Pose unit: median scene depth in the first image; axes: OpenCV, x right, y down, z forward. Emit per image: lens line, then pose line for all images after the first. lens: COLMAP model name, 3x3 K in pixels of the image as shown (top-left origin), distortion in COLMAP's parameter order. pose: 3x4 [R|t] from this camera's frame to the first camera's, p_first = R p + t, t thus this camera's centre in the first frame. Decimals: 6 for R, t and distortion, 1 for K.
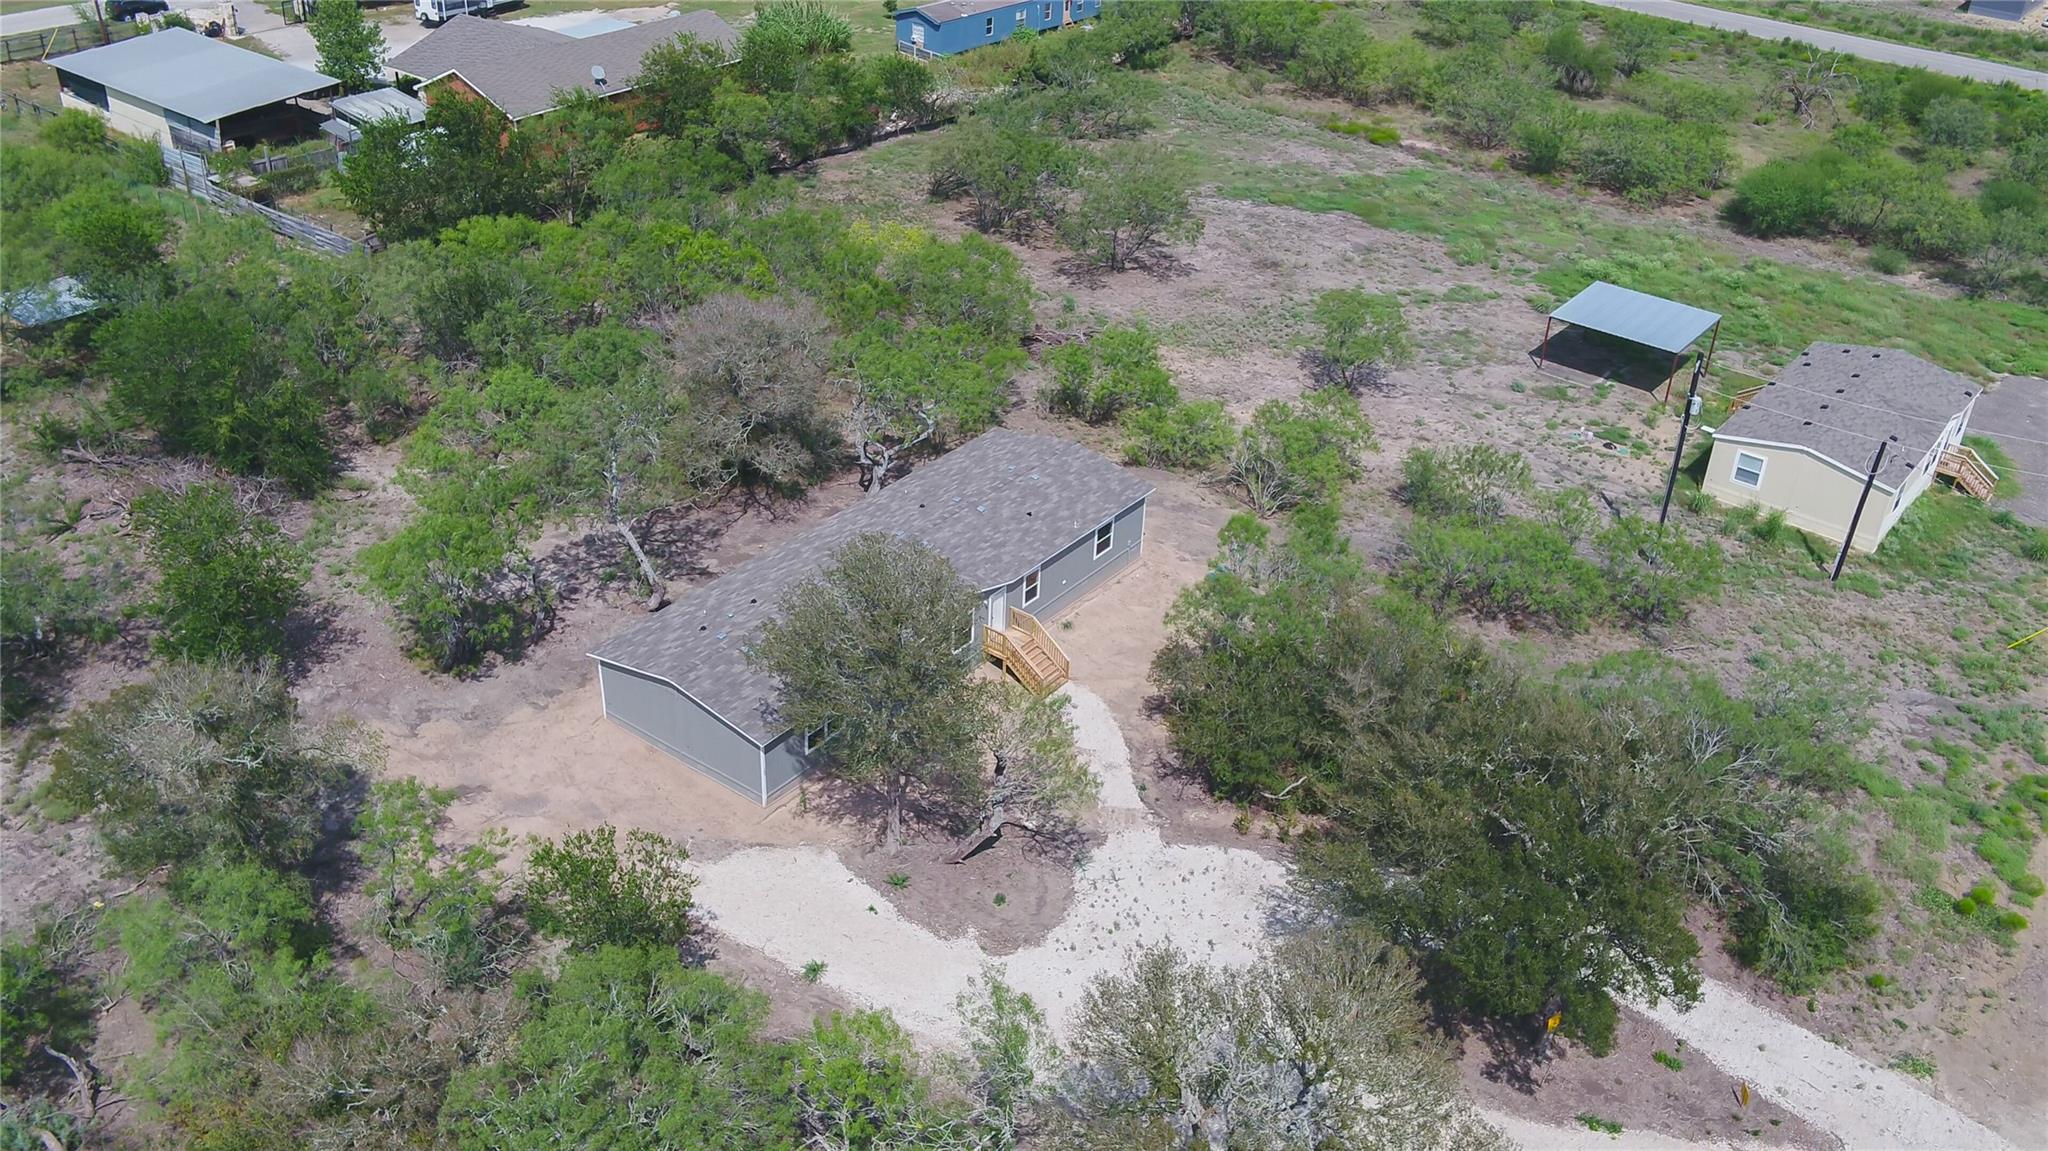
lens RADIAL K [[1811.6, 0, 1014.1], [0, 1811.6, 572.9], [0, 0, 1]] dist [0.004857, -0.001873]
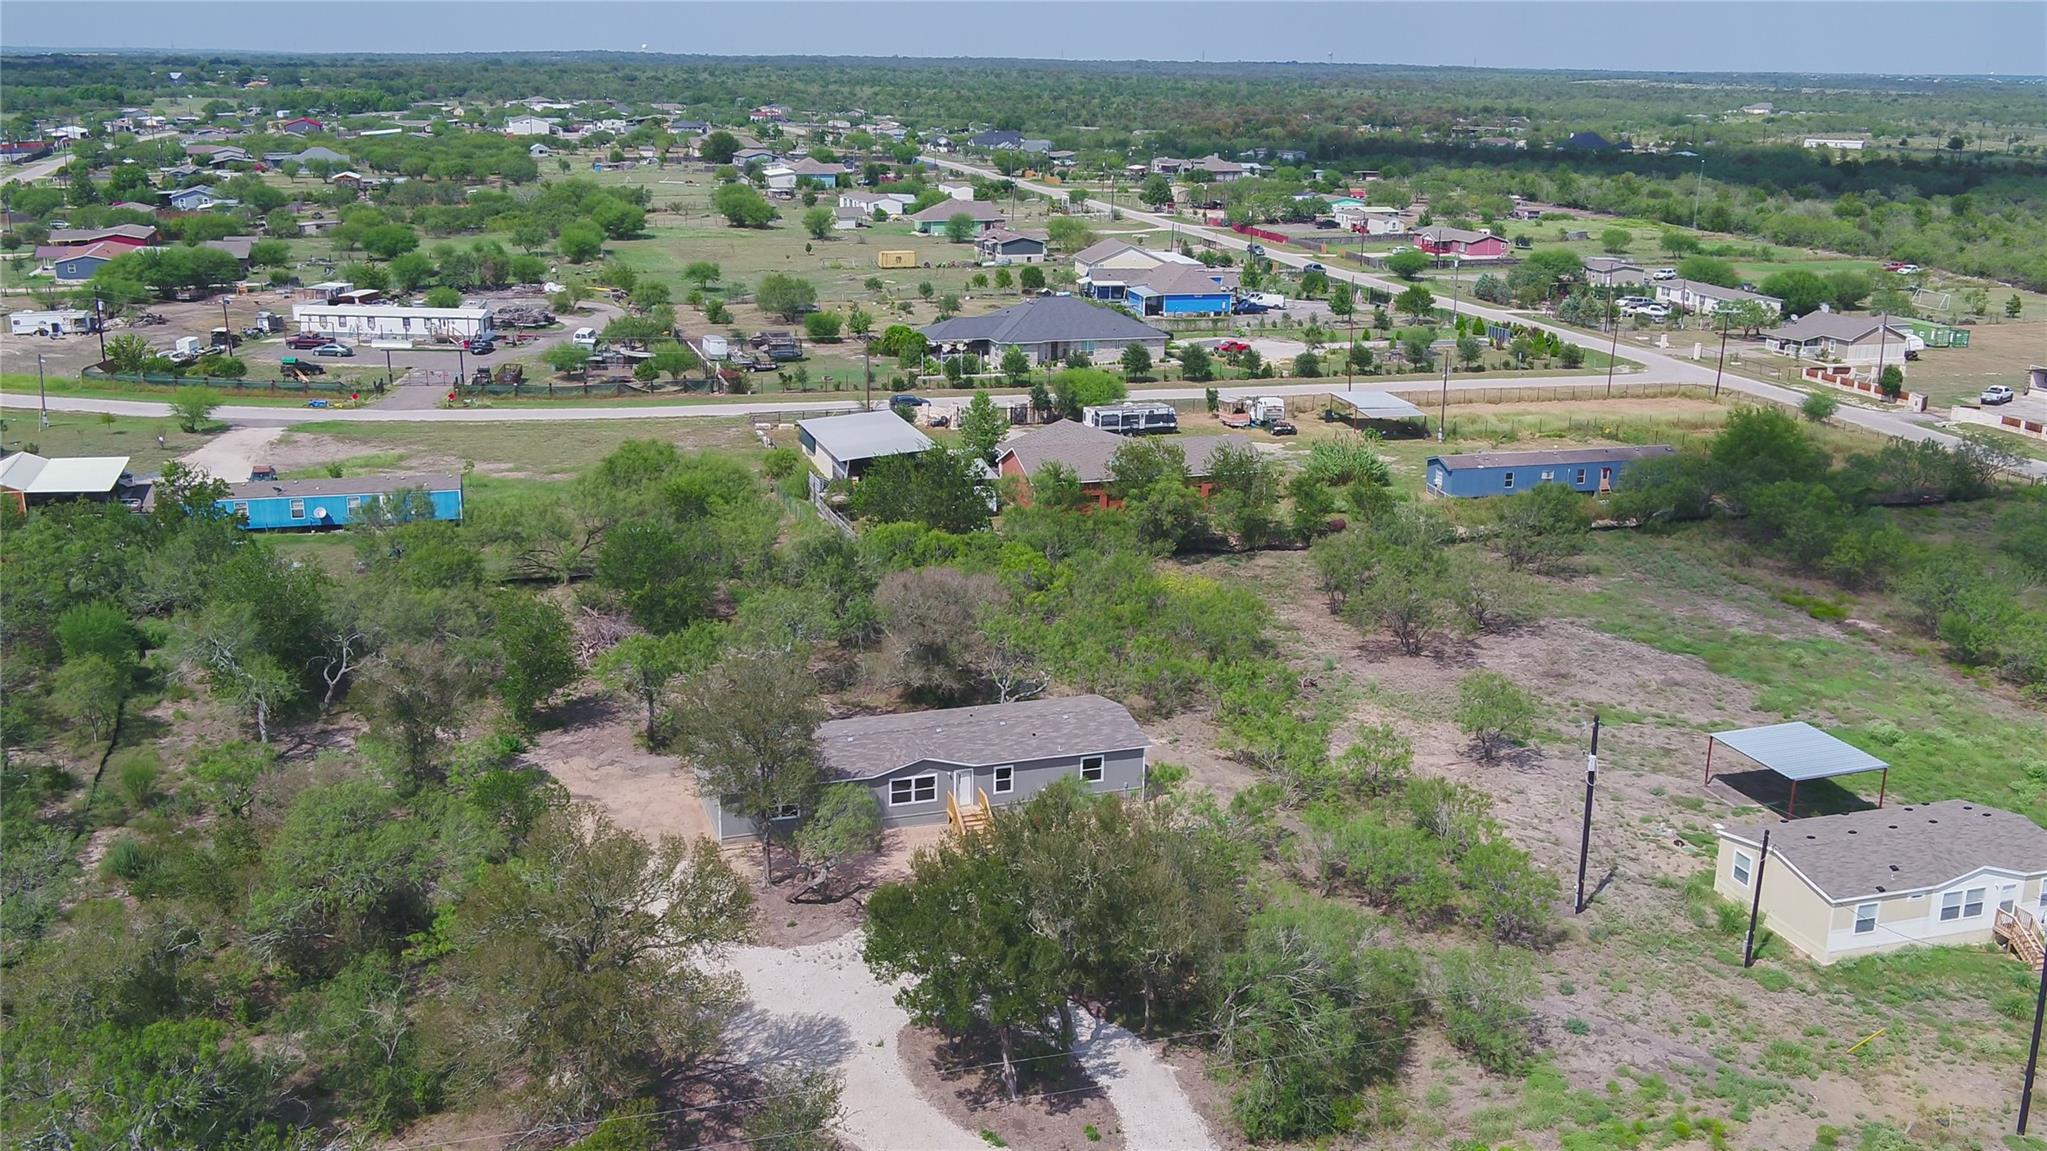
lens RADIAL K [[1885.9, 0, 1023.5], [0, 1885.9, 575.5], [0, 0, 1]] dist [-0.000312, 0.008949]
pose [[0.819891, 0.127292, -0.558190, 0.449182], [-0.278943, 0.940237, -0.195306, 0.076854], [0.499971, 0.315833, 0.806399, -0.091649]]
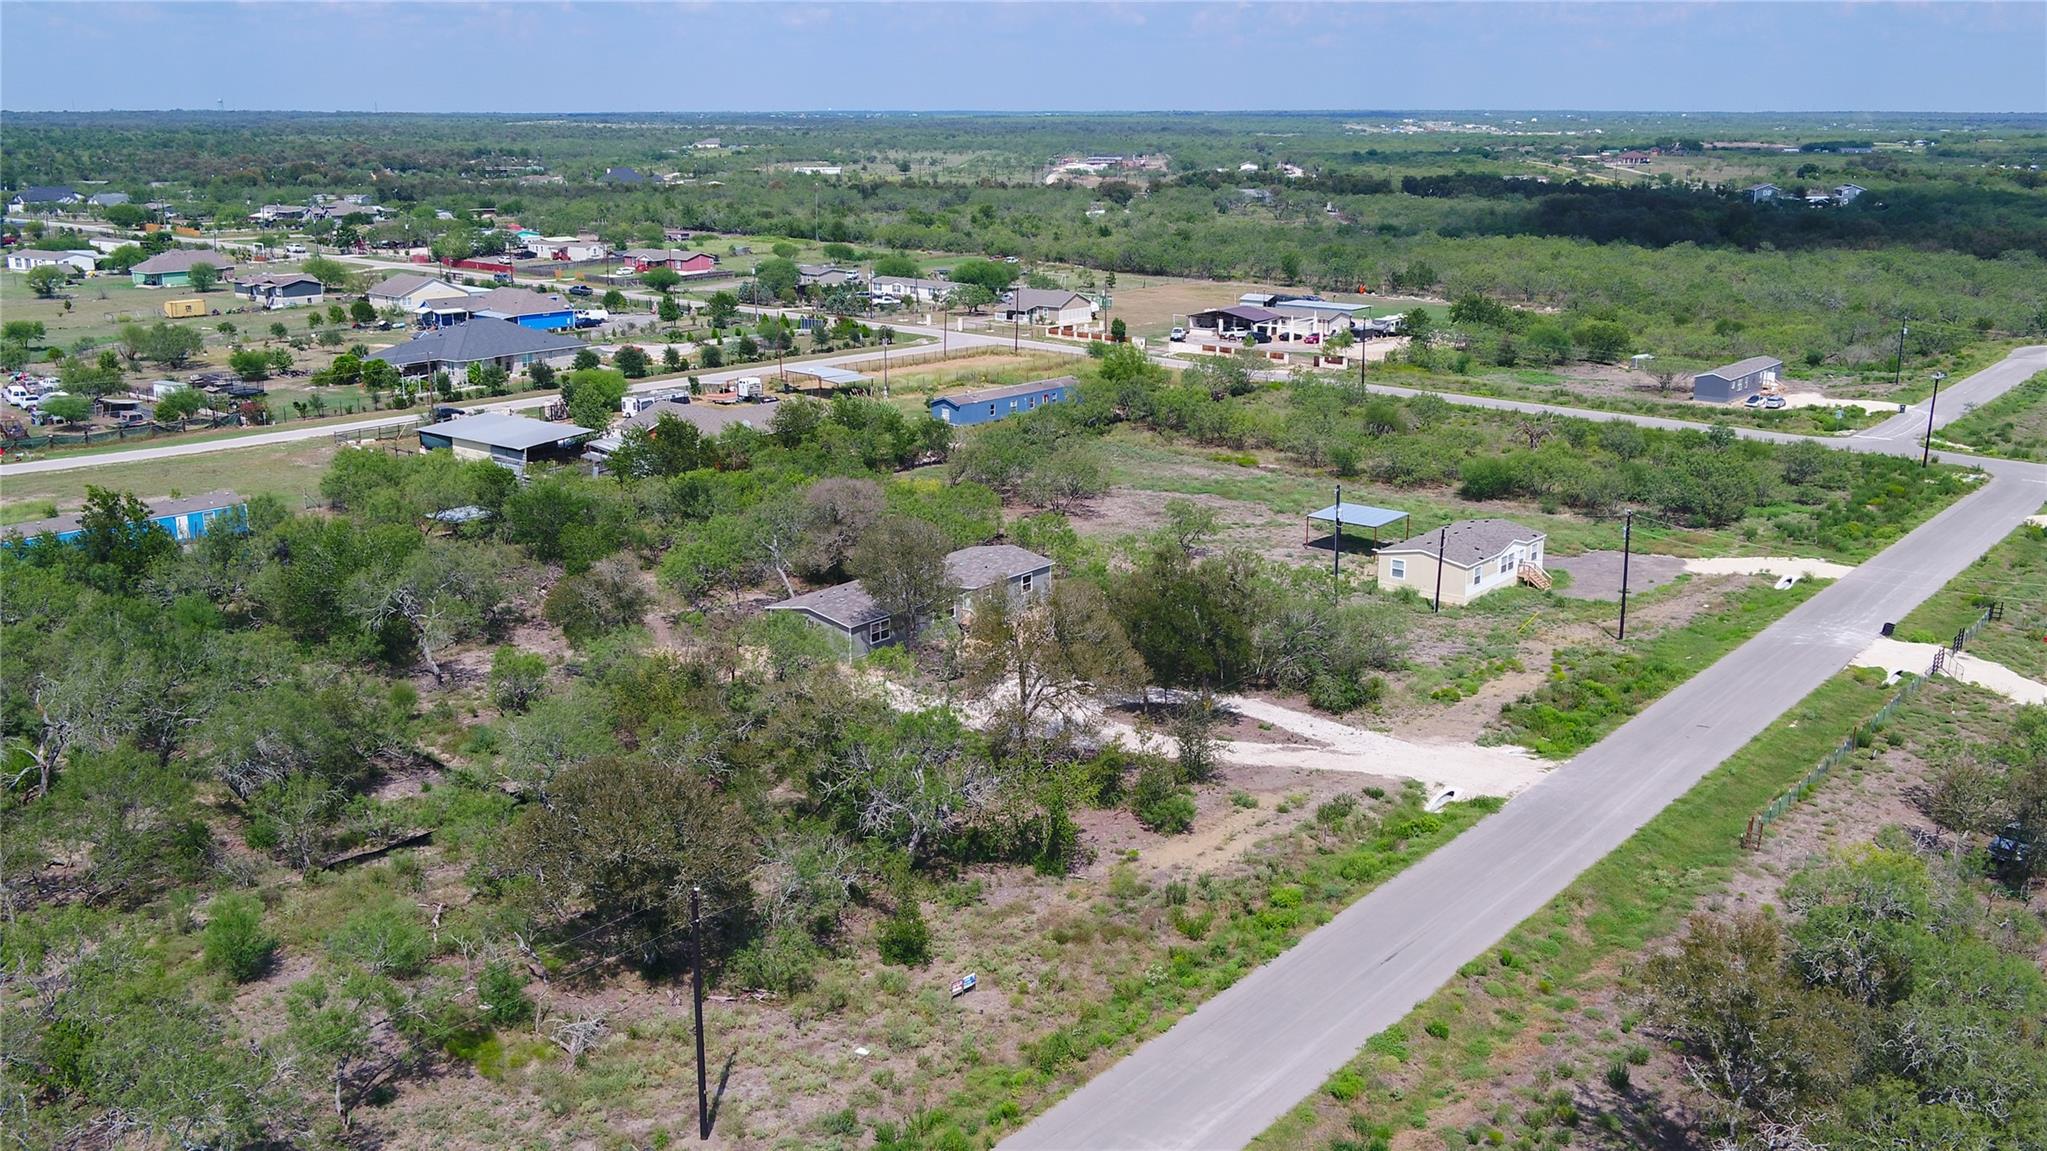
lens RADIAL K [[1885.9, 0, 1023.5], [0, 1885.9, 575.5], [0, 0, 1]] dist [-0.000312, 0.008949]
pose [[0.998903, -0.031868, -0.034309, 0.070116], [0.020574, 0.956871, -0.289782, 0.330352], [0.042064, 0.288759, 0.956477, -0.542158]]
